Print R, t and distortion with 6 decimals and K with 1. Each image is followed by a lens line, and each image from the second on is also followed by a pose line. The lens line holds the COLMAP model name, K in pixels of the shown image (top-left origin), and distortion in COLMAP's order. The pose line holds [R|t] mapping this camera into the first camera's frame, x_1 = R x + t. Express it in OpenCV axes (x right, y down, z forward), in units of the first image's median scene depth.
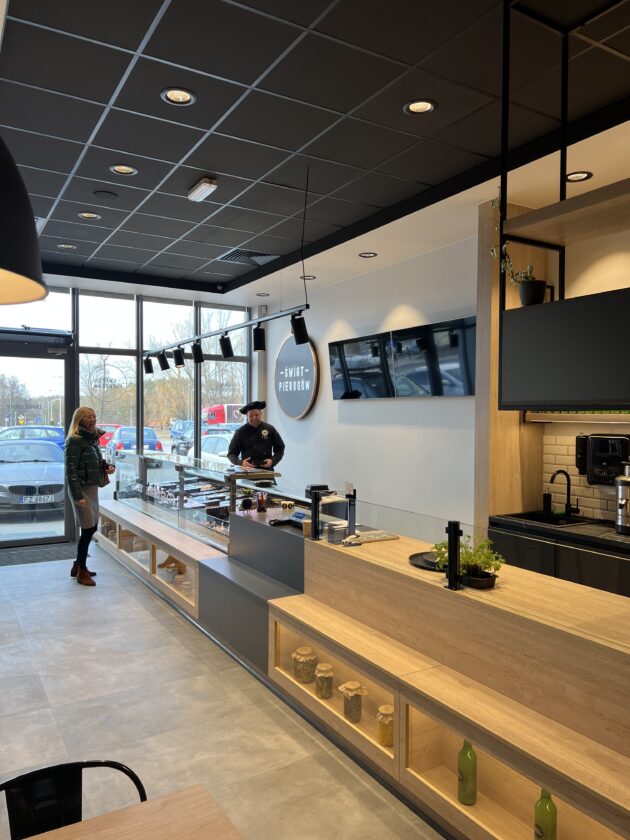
lens RADIAL K [[632.0, 0, 315.1], [0, 632.0, 428.0], [0, 0, 1]] dist [0.051282, -0.066231]
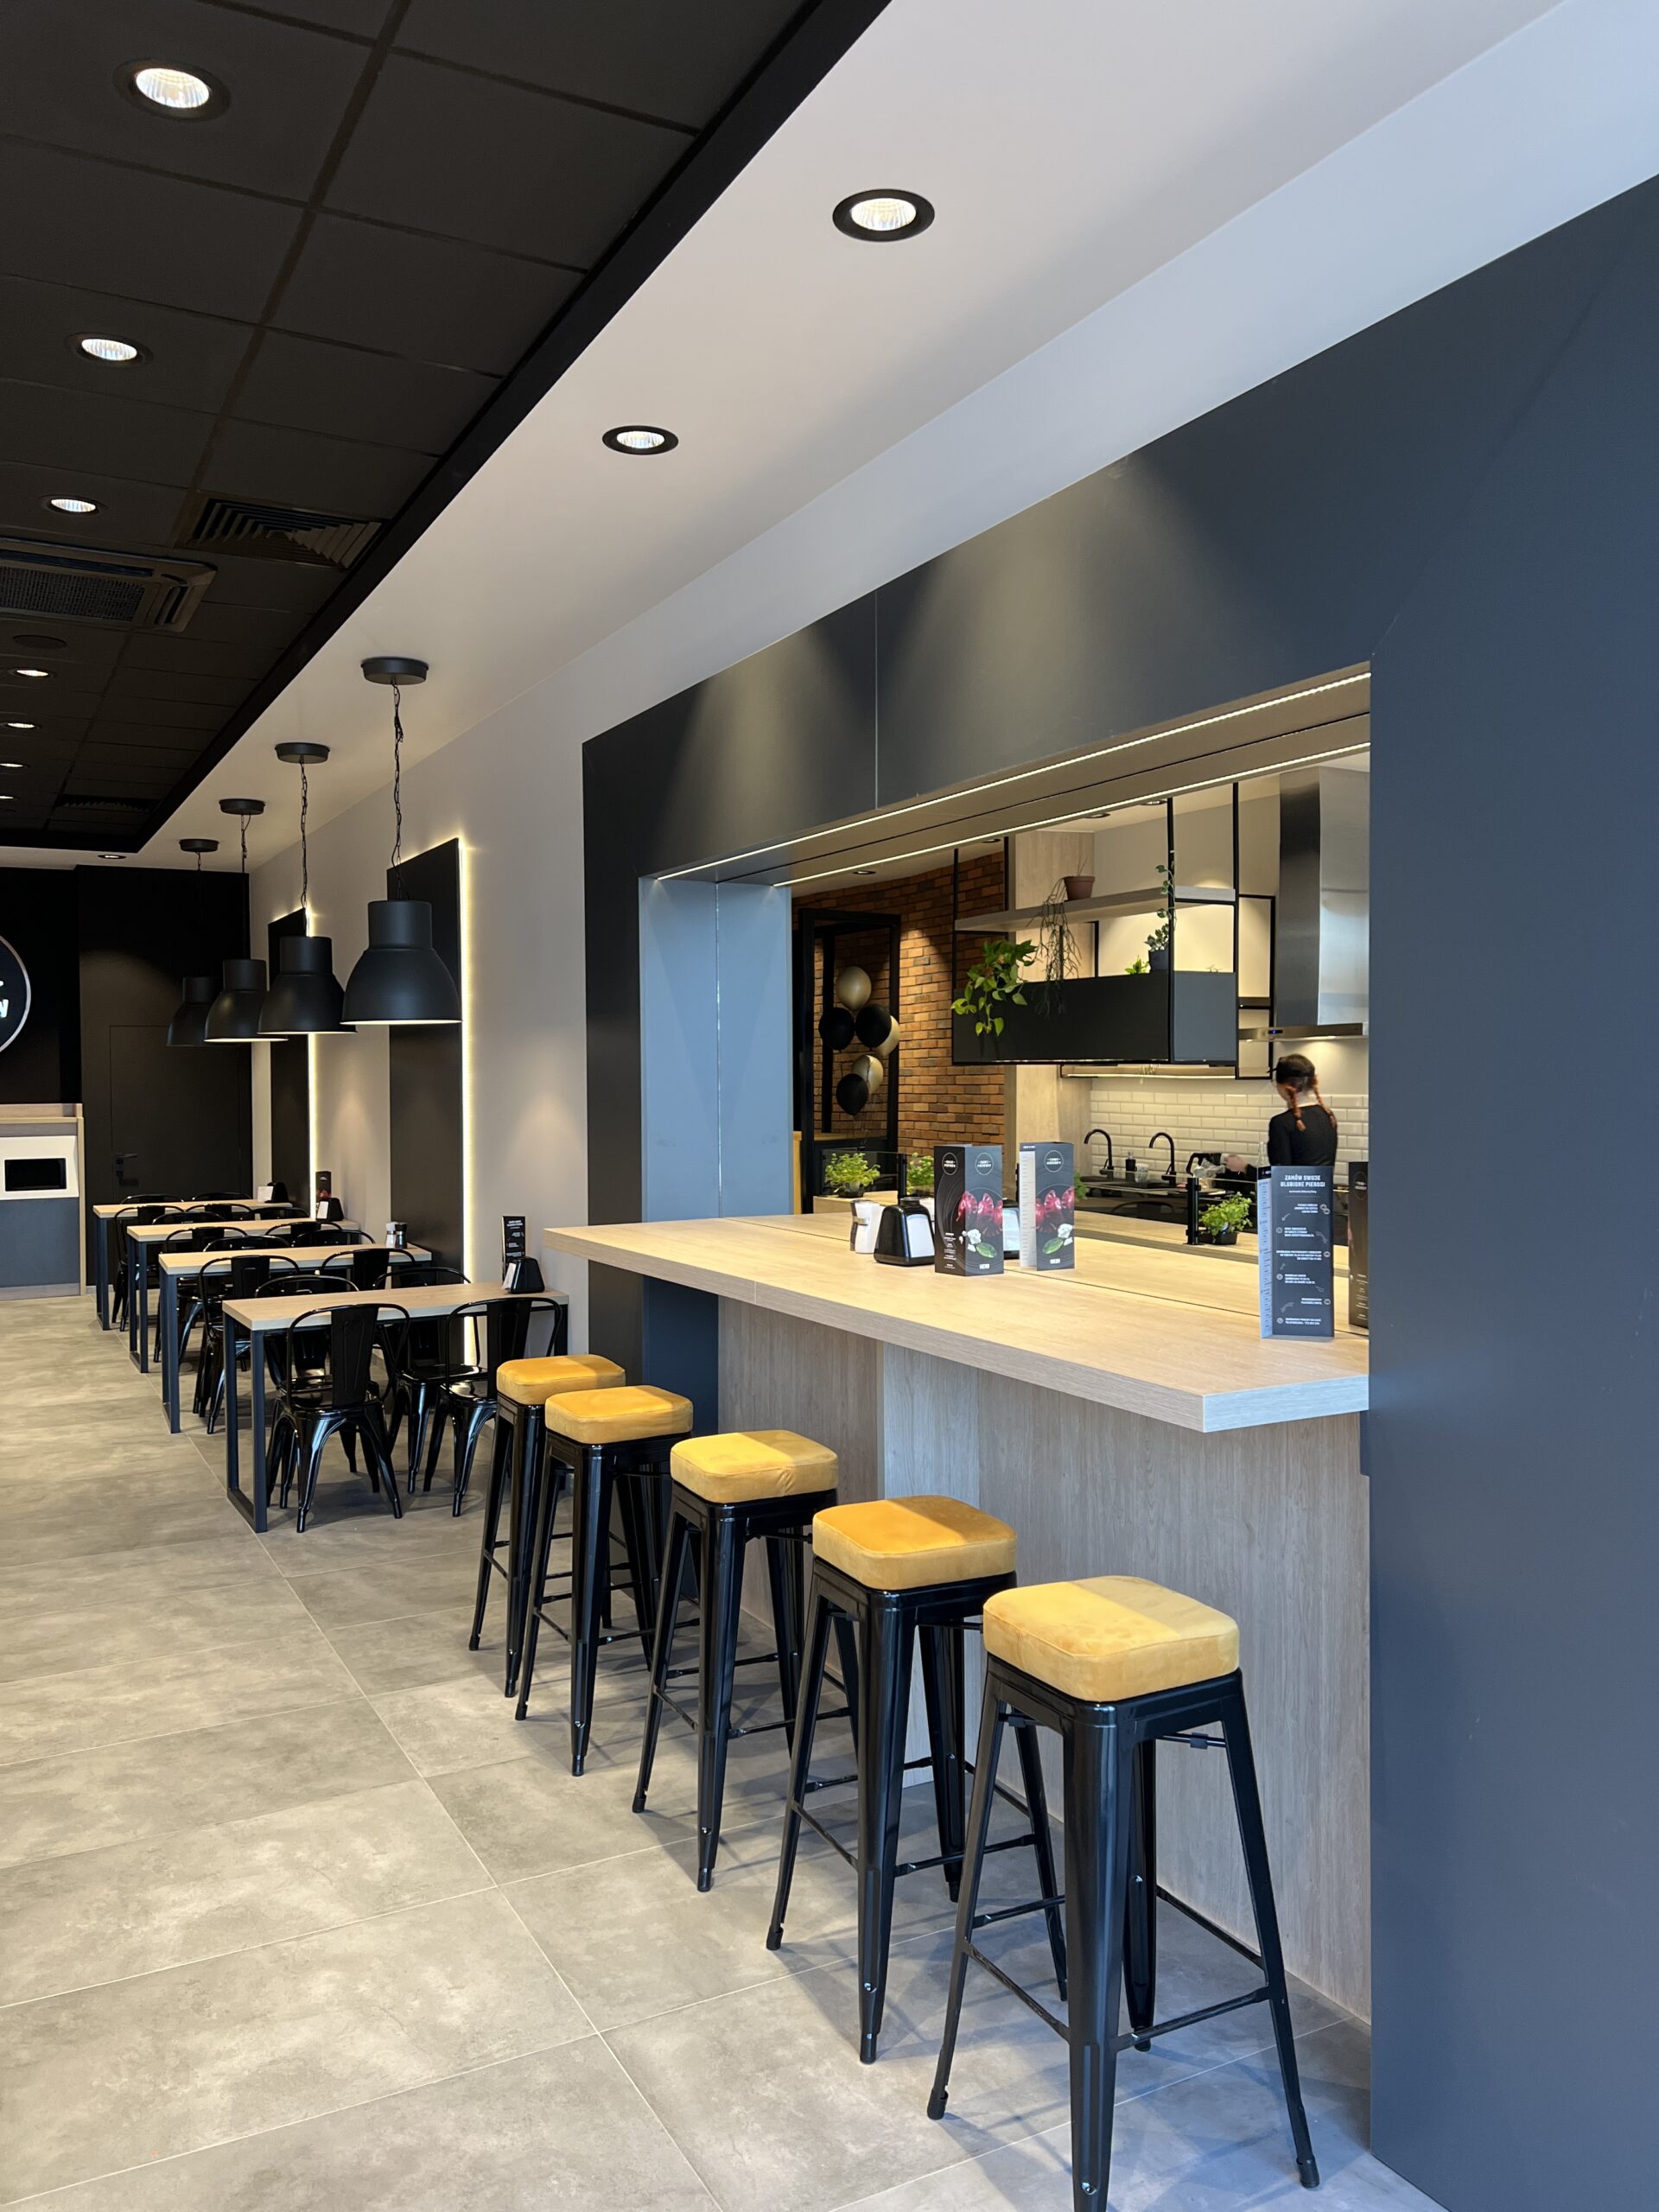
lens RADIAL K [[1645.7, 0, 833.5], [0, 1645.7, 1116.4], [0, 0, 1]] dist [0.073049, -0.080217]
pose [[-0.999204, -0.001217, 0.039877, -0.557074], [0.000733, 0.998805, 0.048861, -0.036921], [-0.039889, 0.048851, -0.998009, 1.579896]]
